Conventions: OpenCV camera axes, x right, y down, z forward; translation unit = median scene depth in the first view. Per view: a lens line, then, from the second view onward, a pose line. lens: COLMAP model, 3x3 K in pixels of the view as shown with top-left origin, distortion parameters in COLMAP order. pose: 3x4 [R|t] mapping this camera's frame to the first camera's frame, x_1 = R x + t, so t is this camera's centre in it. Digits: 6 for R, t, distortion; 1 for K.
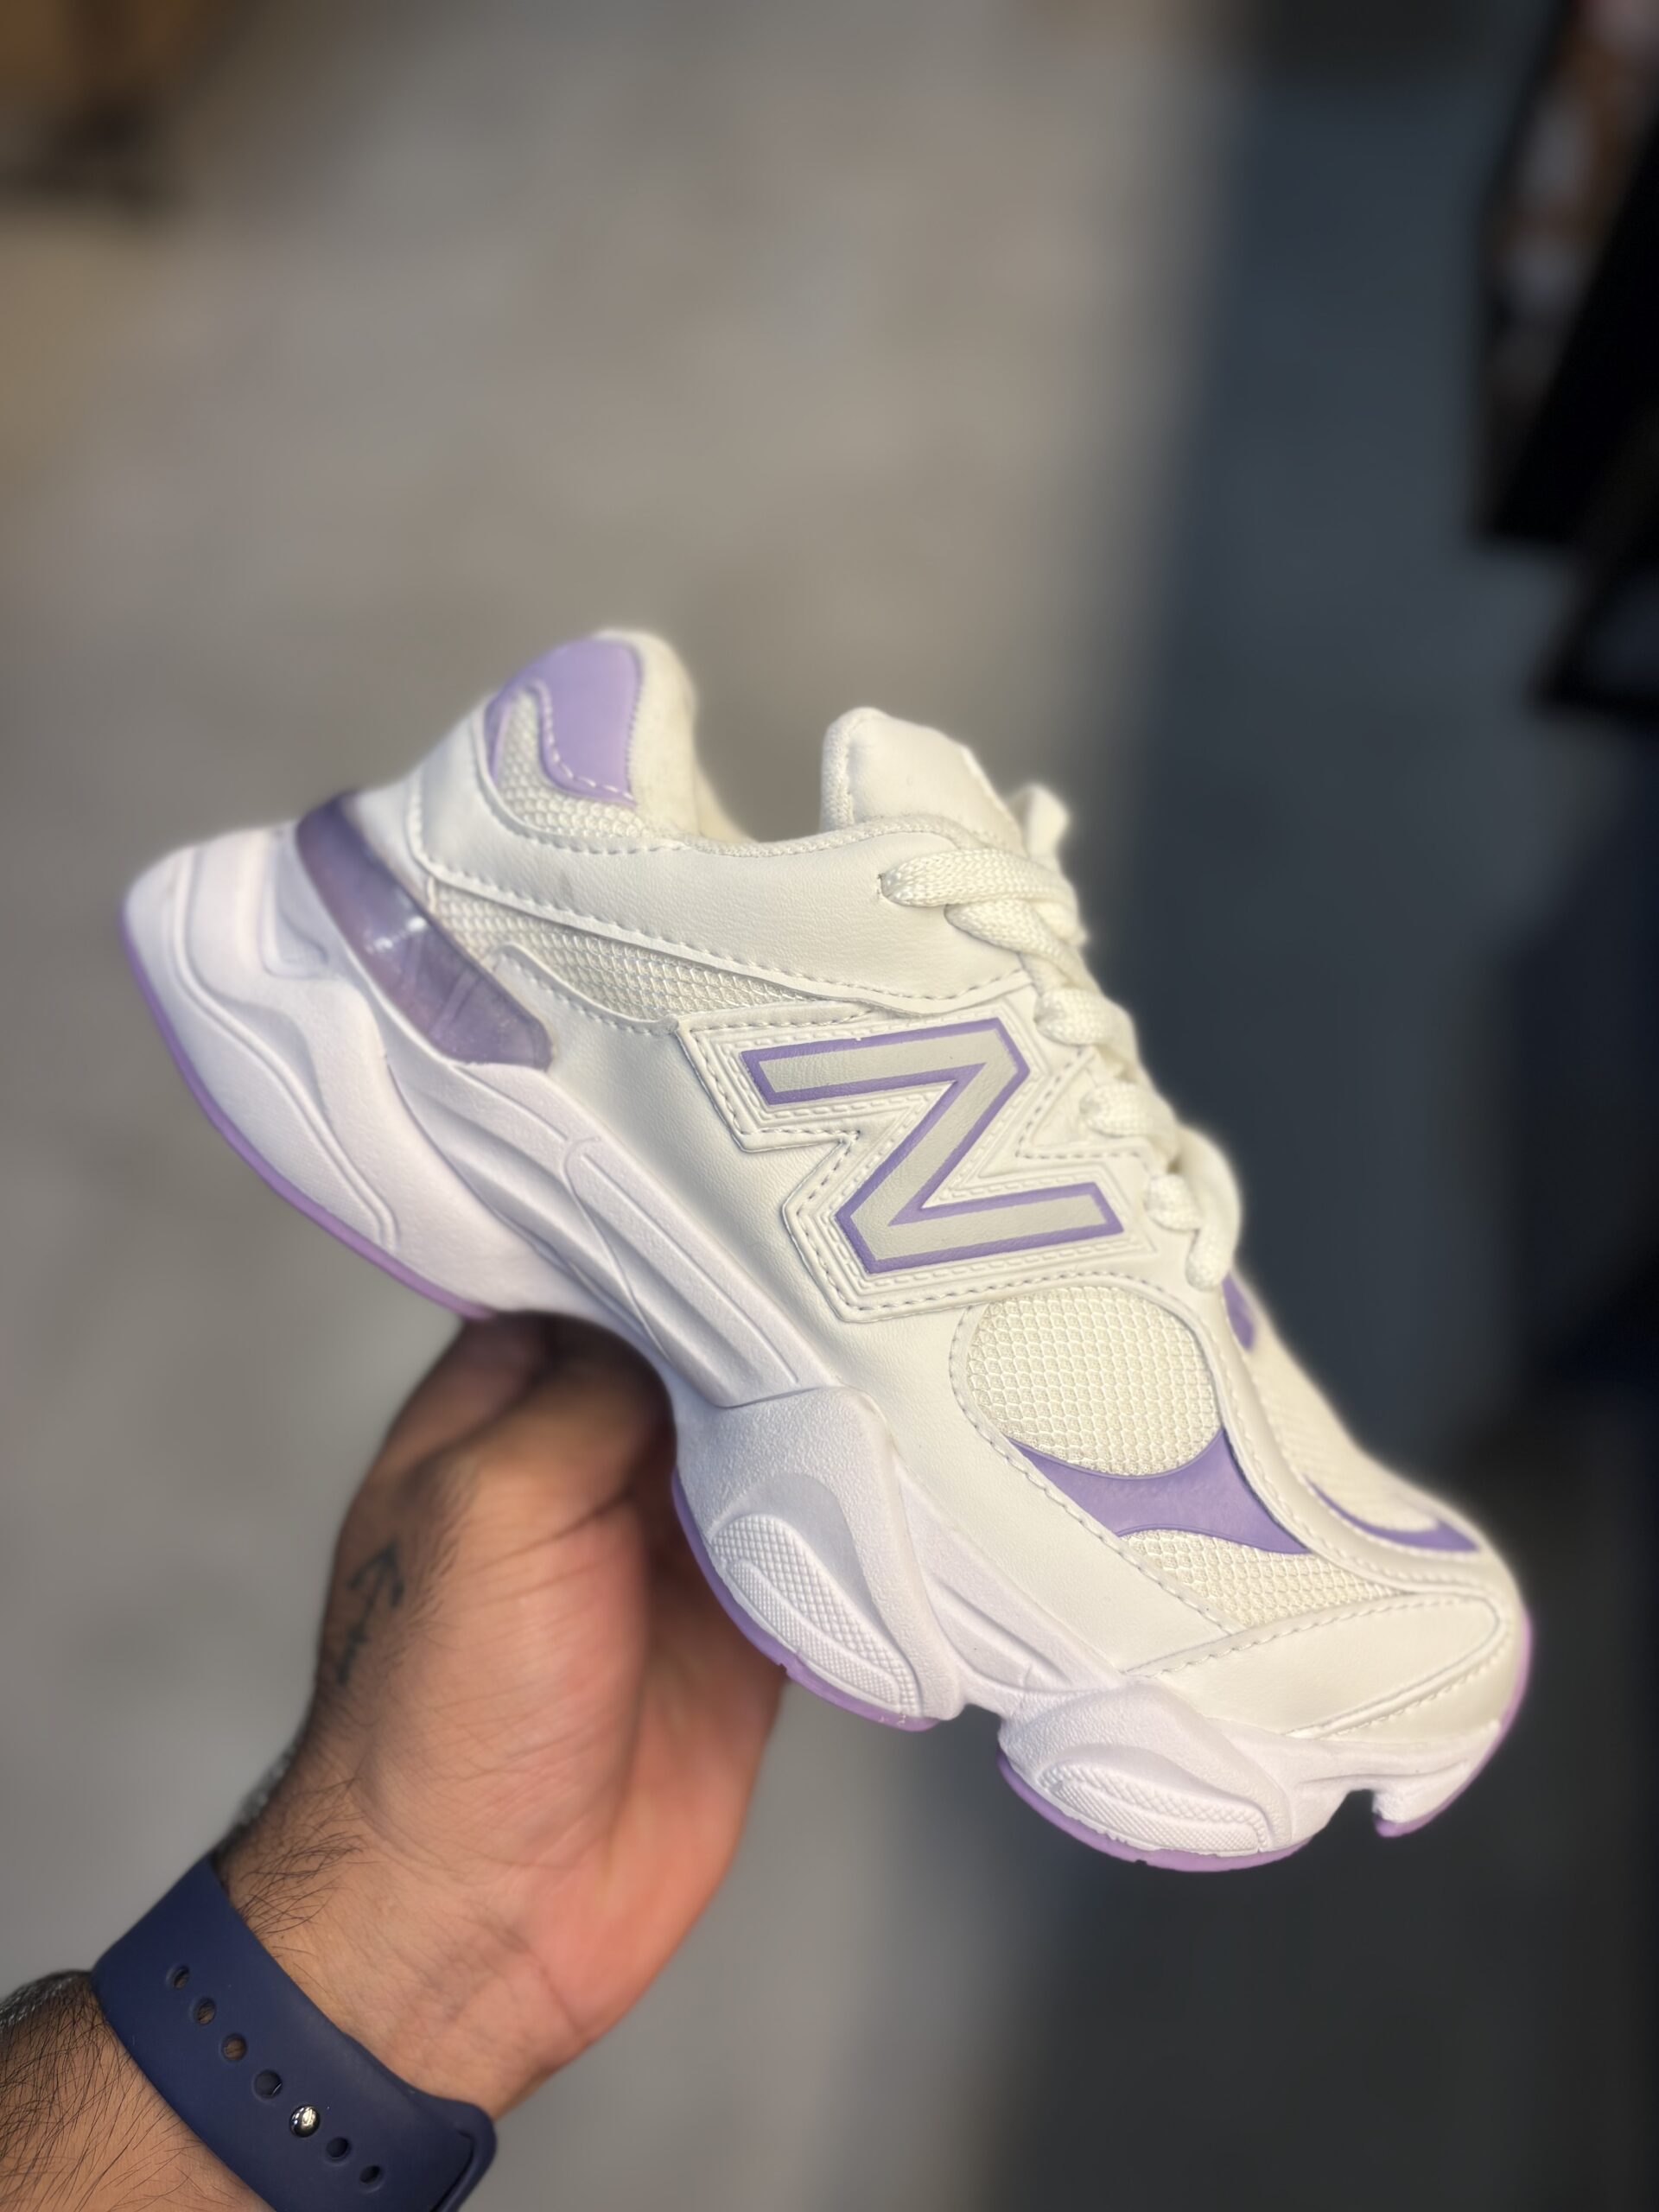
lens RADIAL K [[1730.6, 0, 835.5], [0, 1730.6, 1078.8], [0, 0, 1]] dist [0.003079, -0.097672]
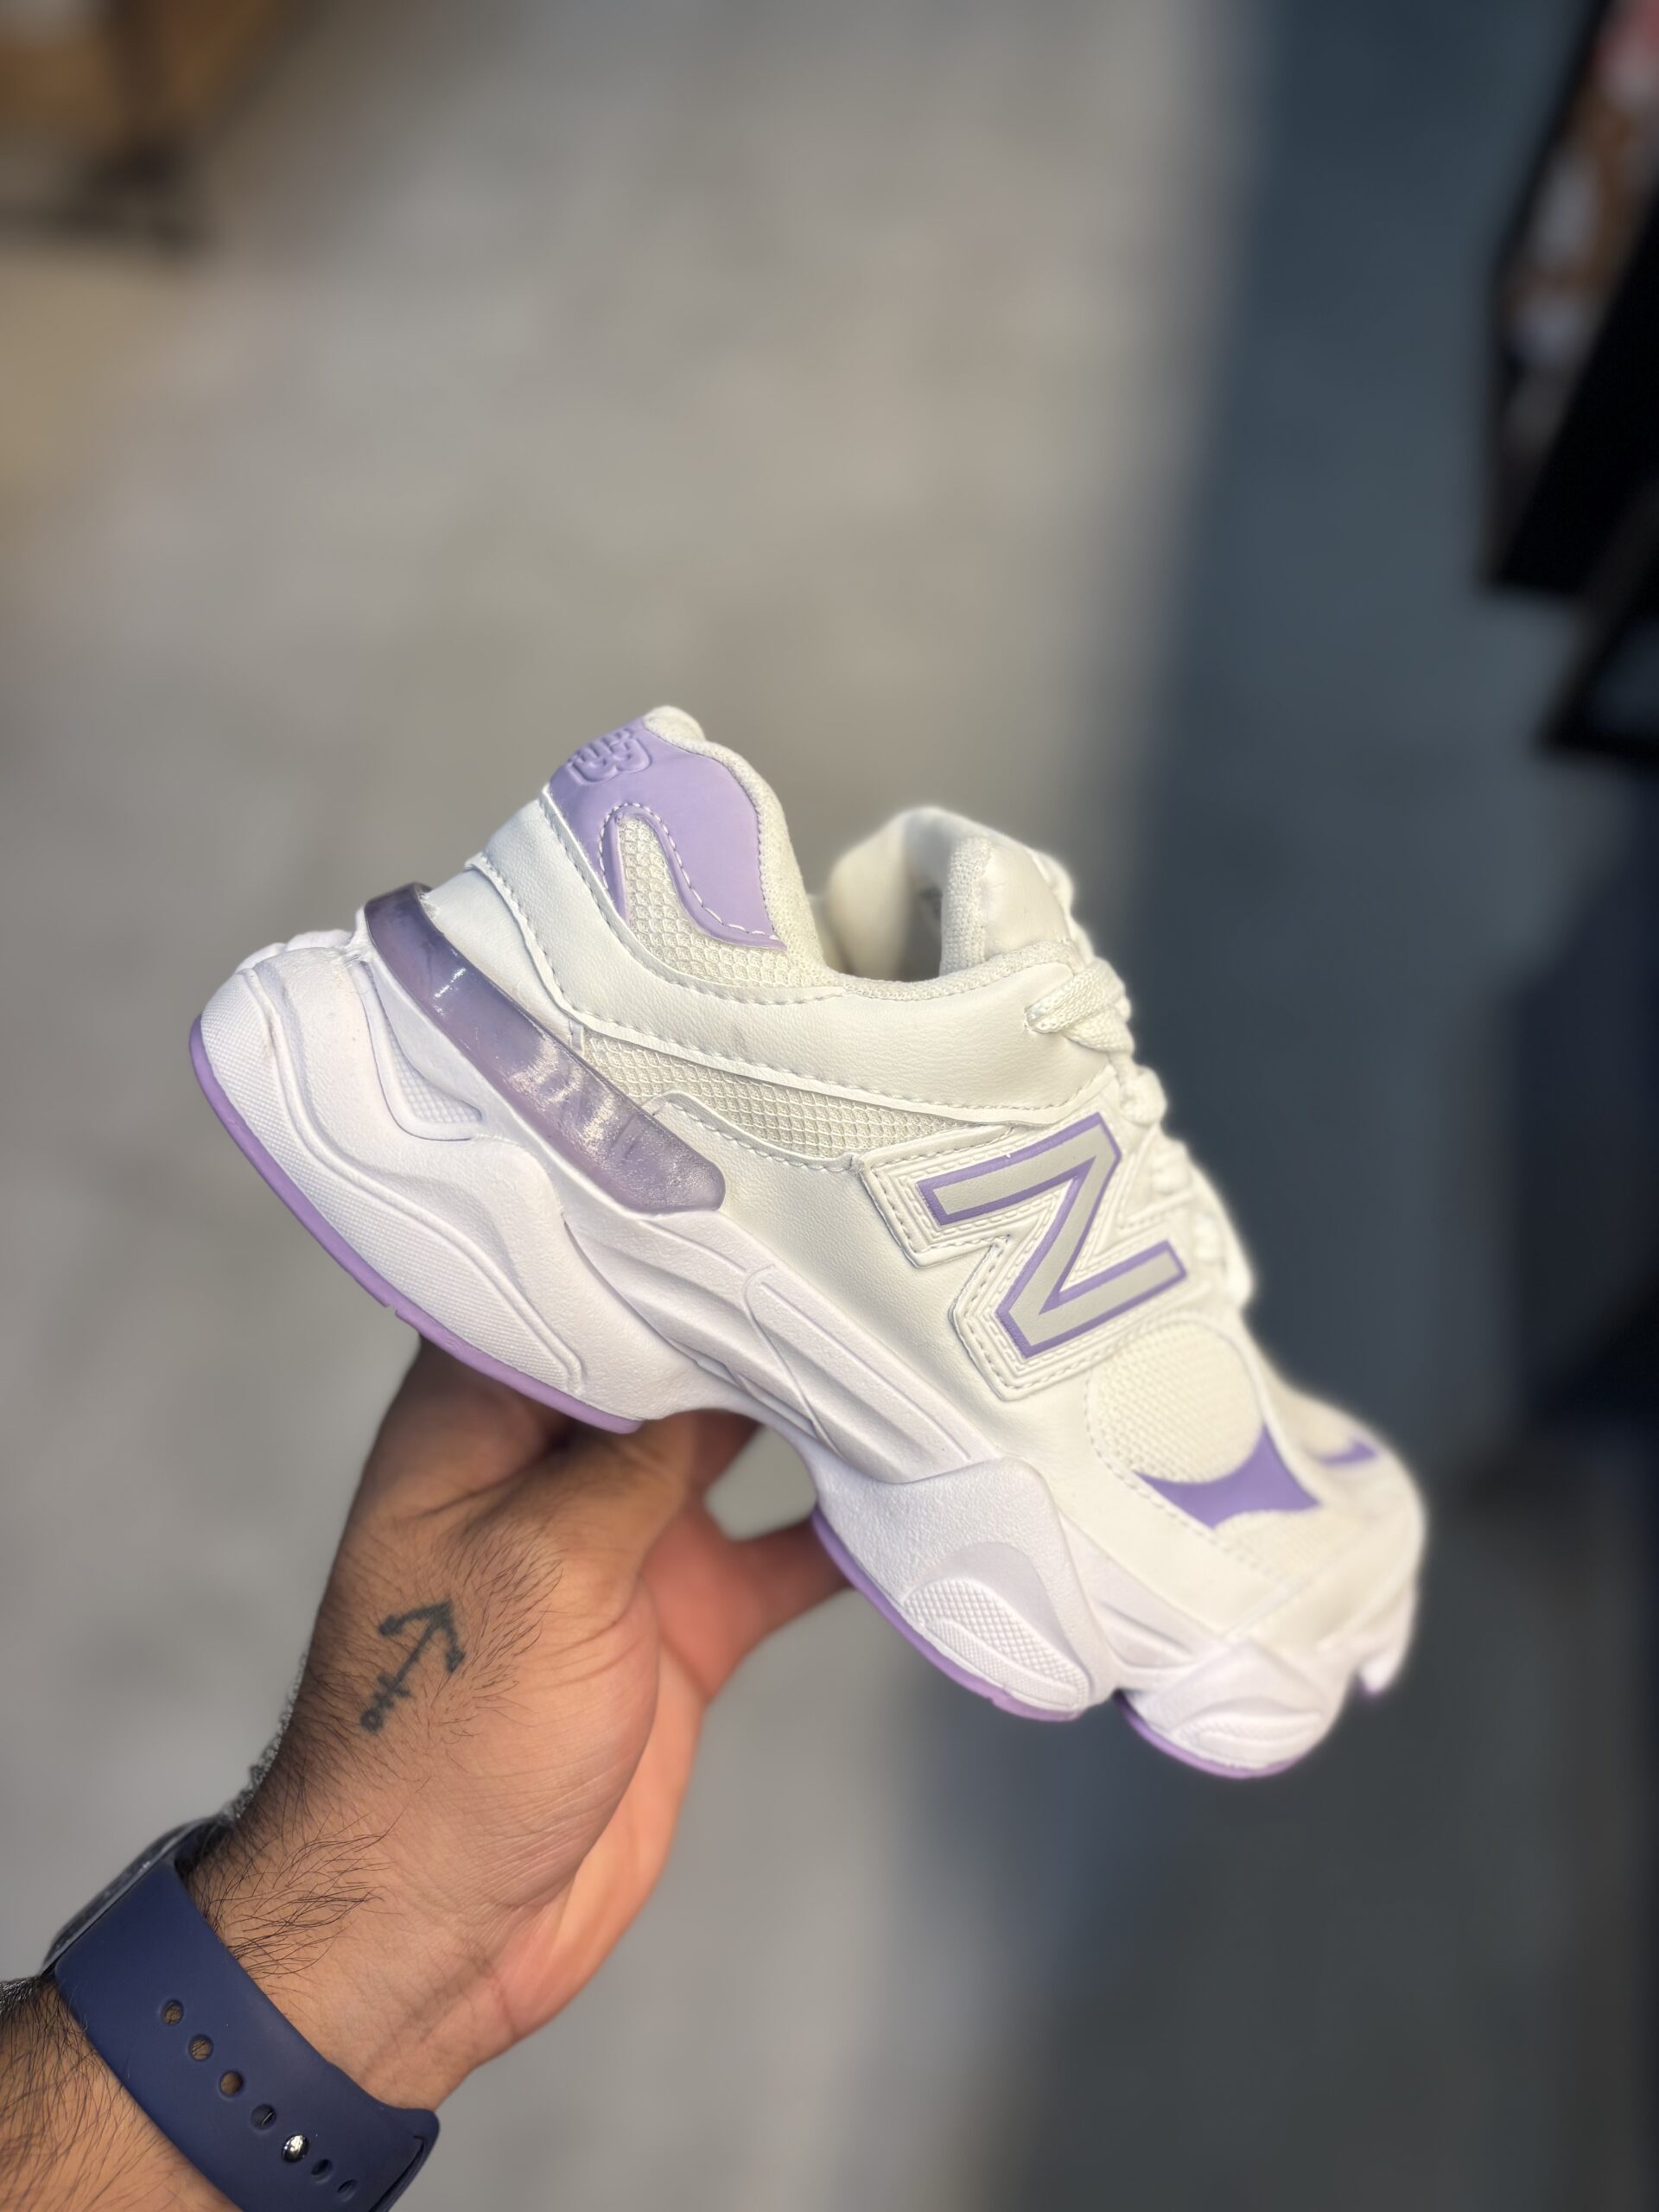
lens RADIAL K [[1730.6, 0, 835.5], [0, 1730.6, 1078.8], [0, 0, 1]] dist [0.003079, -0.097672]
pose [[0.928126, -0.100988, 0.358306, -0.474035], [0.036933, 0.982732, 0.181311, -0.272131], [-0.370429, -0.155046, 0.915829, 0.030254]]
